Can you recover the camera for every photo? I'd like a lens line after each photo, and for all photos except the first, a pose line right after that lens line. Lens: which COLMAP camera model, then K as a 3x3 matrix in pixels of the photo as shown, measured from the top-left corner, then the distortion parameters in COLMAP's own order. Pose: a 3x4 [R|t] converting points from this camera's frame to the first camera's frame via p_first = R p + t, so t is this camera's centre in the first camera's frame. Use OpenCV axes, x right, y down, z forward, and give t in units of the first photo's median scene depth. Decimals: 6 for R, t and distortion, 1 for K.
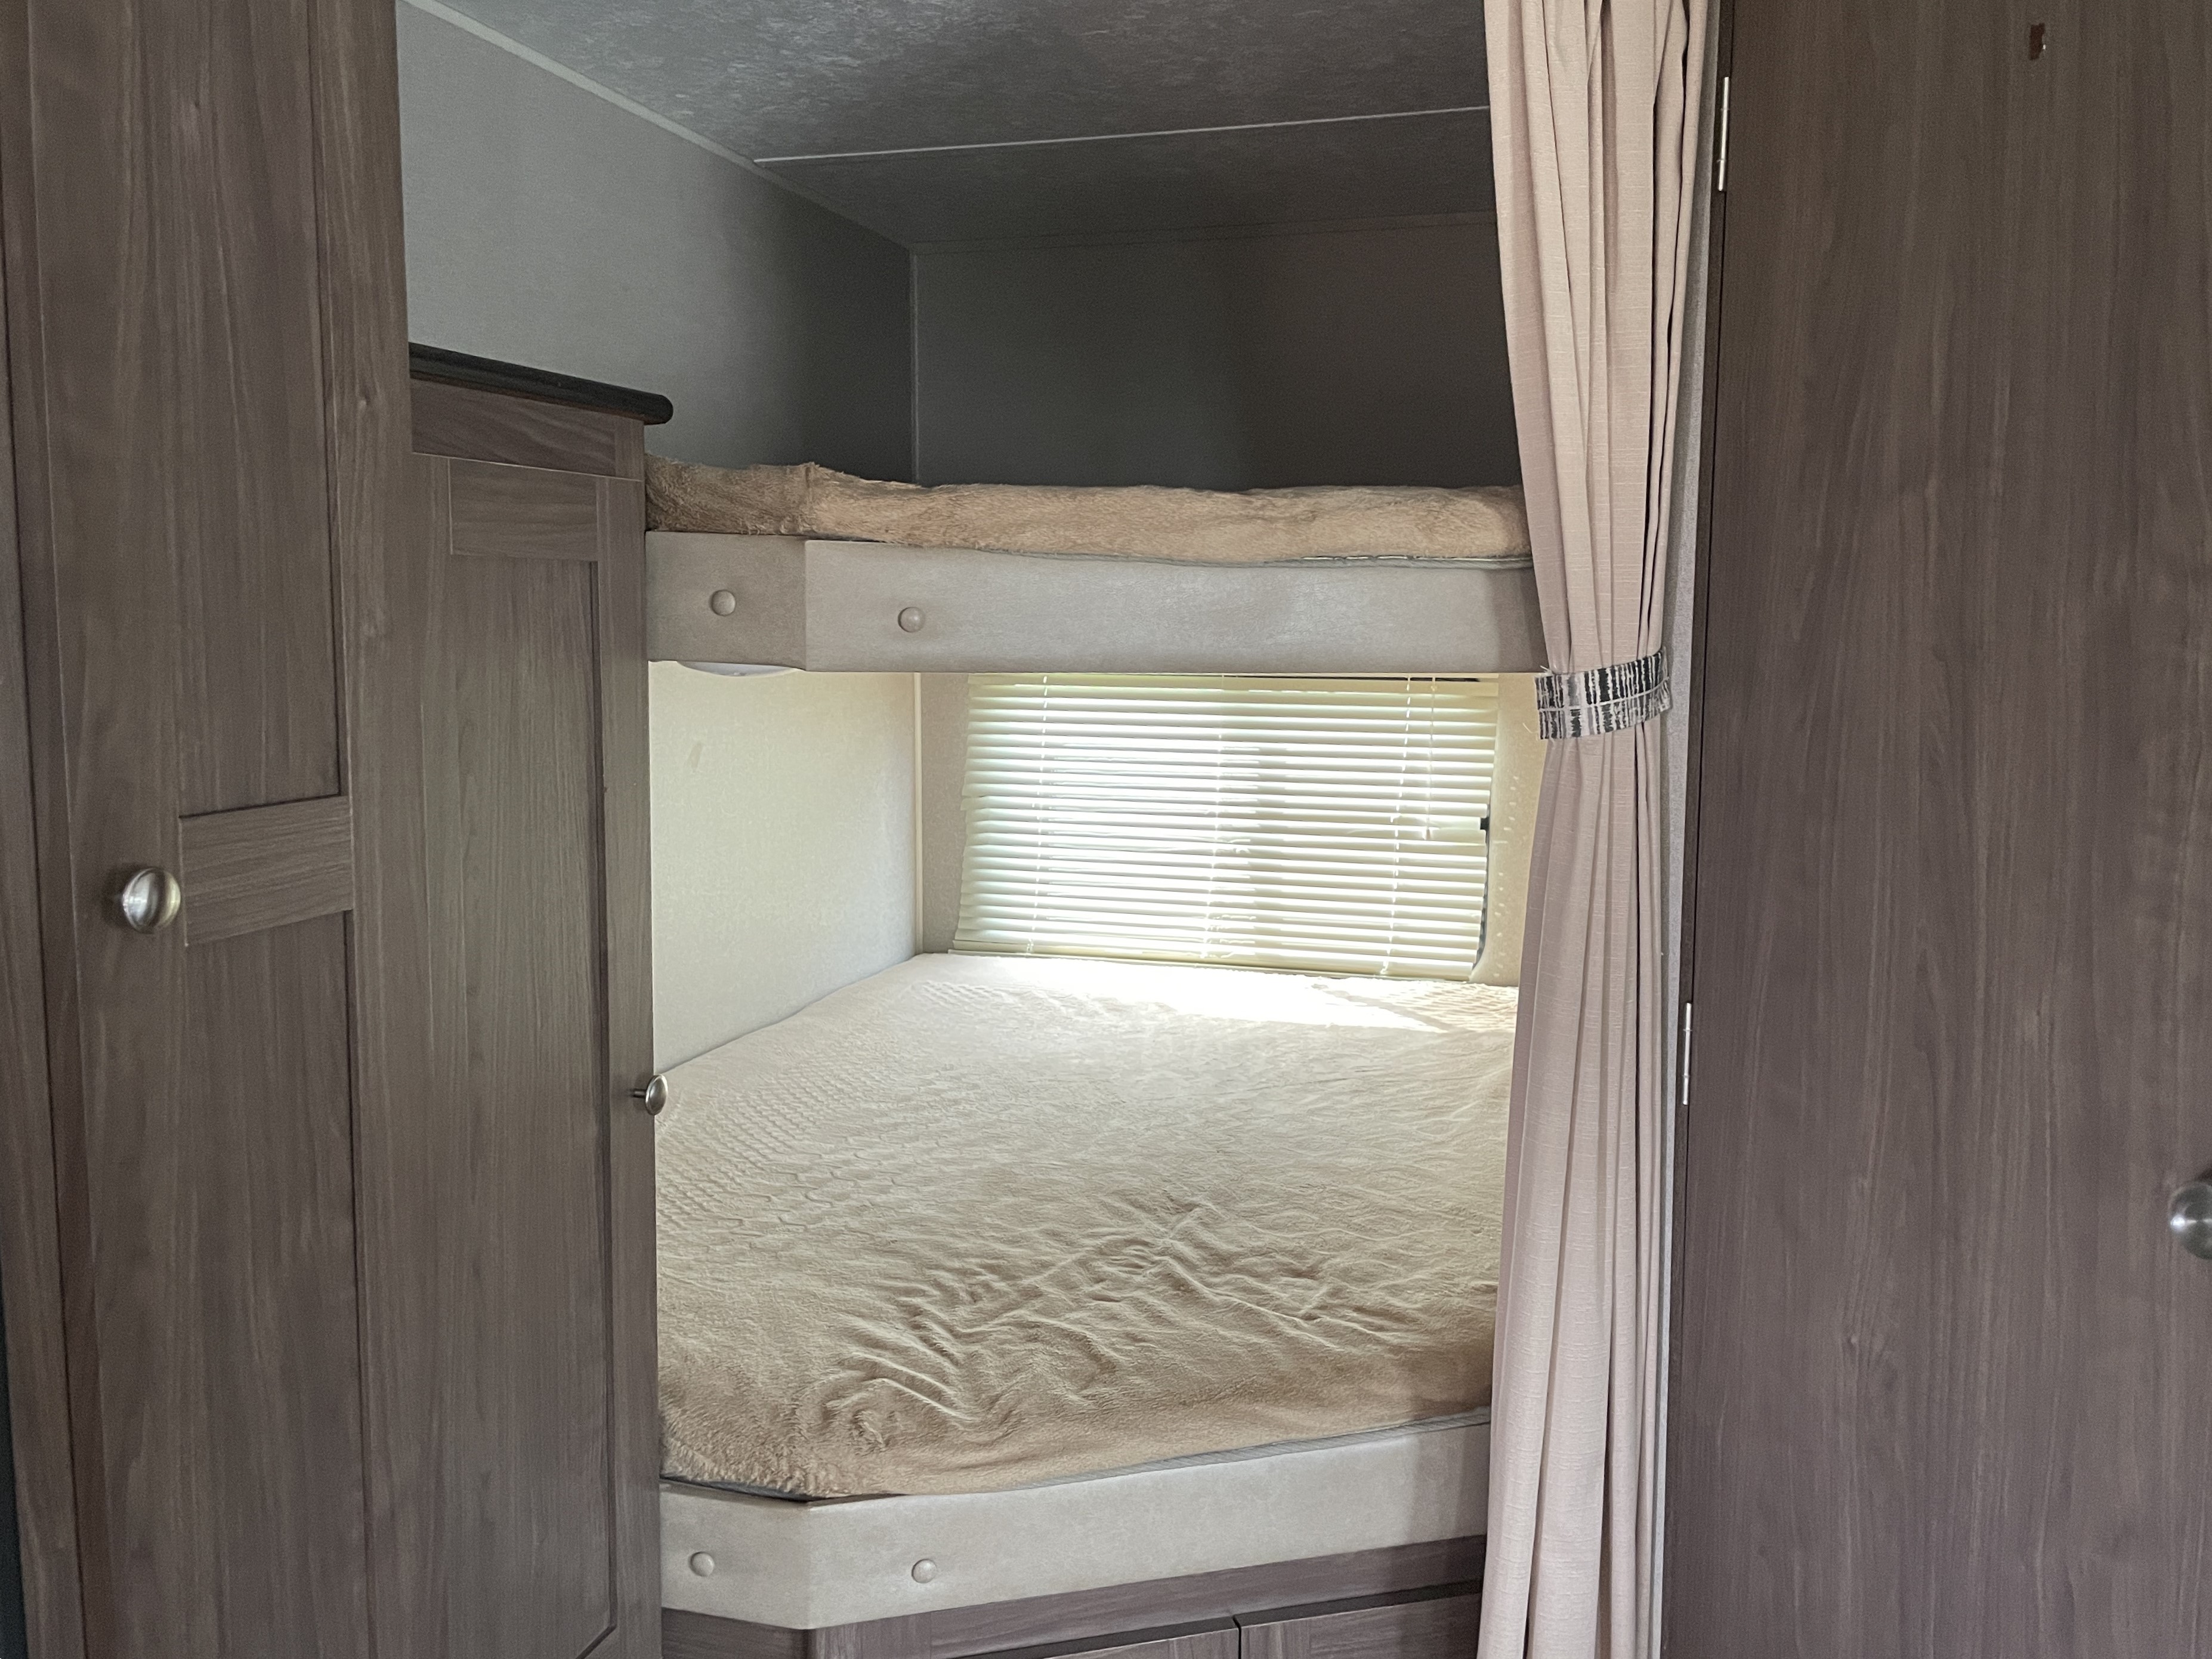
lens RADIAL K [[1839.3, 0, 1106.0], [0, 1839.3, 829.5], [0, 0, 1]] dist [0.069951, -0.098106]
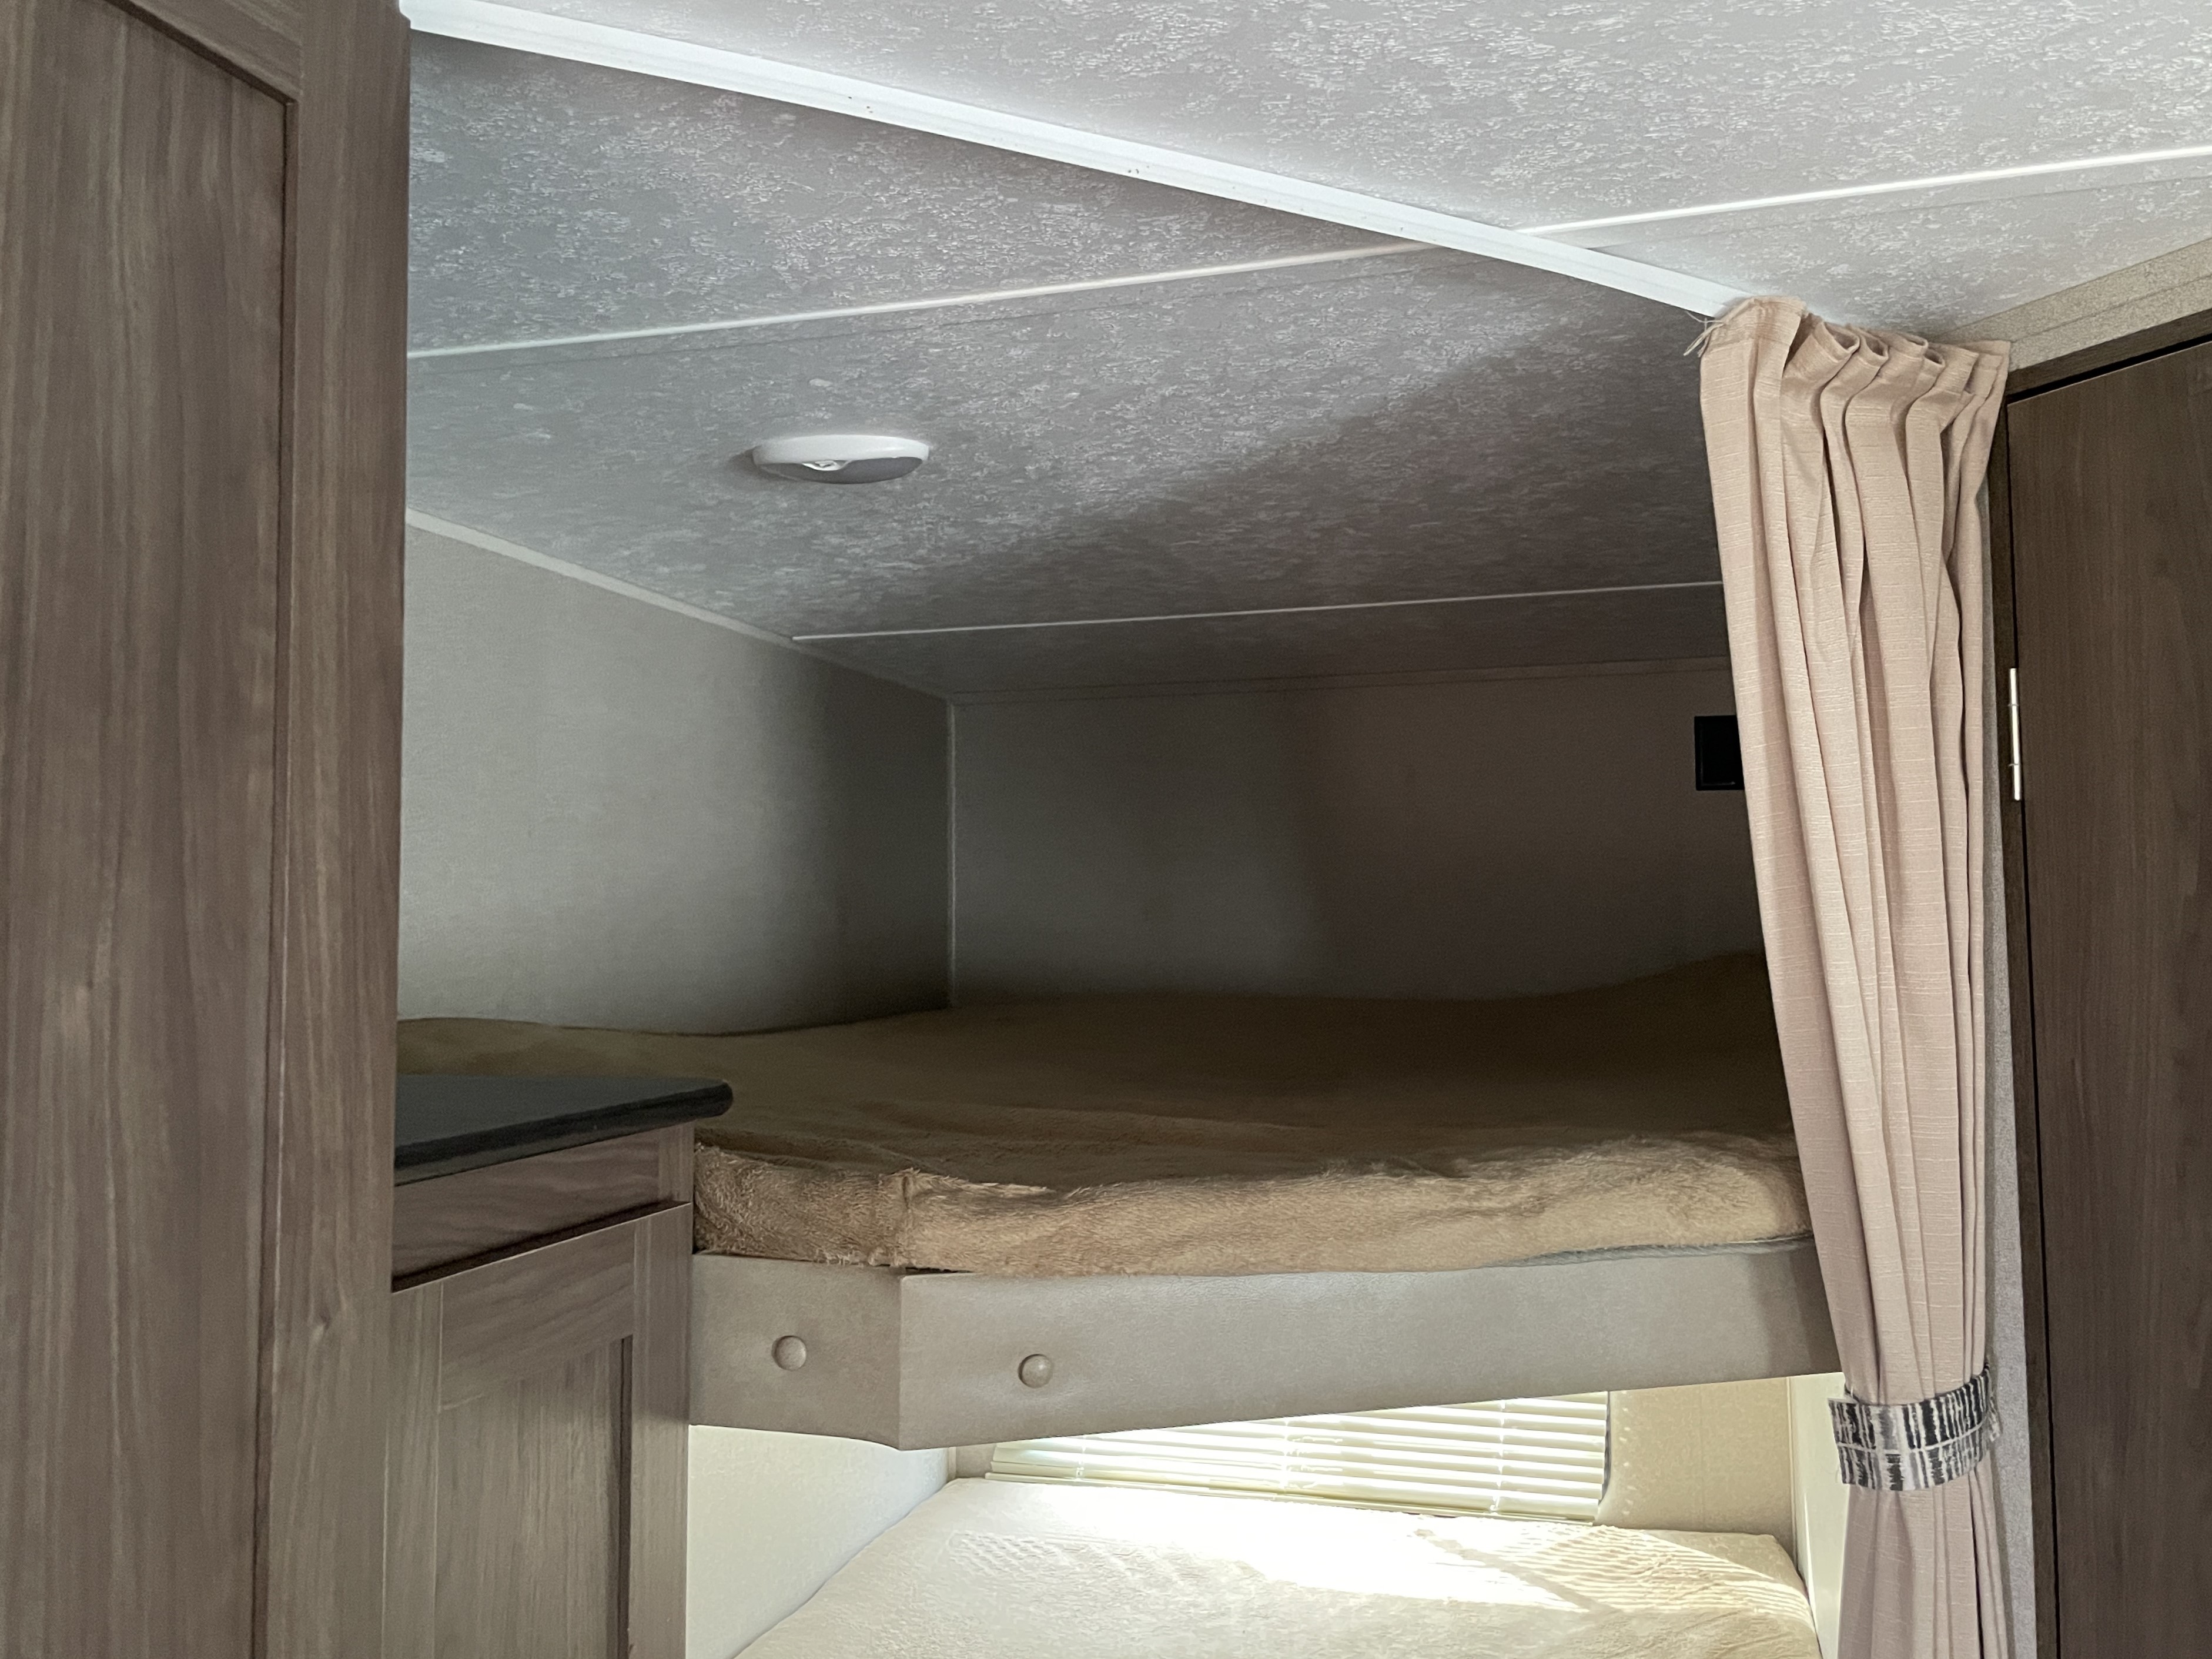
lens RADIAL K [[1837.4, 0, 1106.0], [0, 1837.4, 829.5], [0, 0, 1]] dist [0.066128, -0.106186]
pose [[0.999897, -0.011973, 0.007927, -0.076986], [0.013179, 0.984368, -0.175632, -0.191788], [-0.005700, 0.175718, 0.984424, 0.199385]]
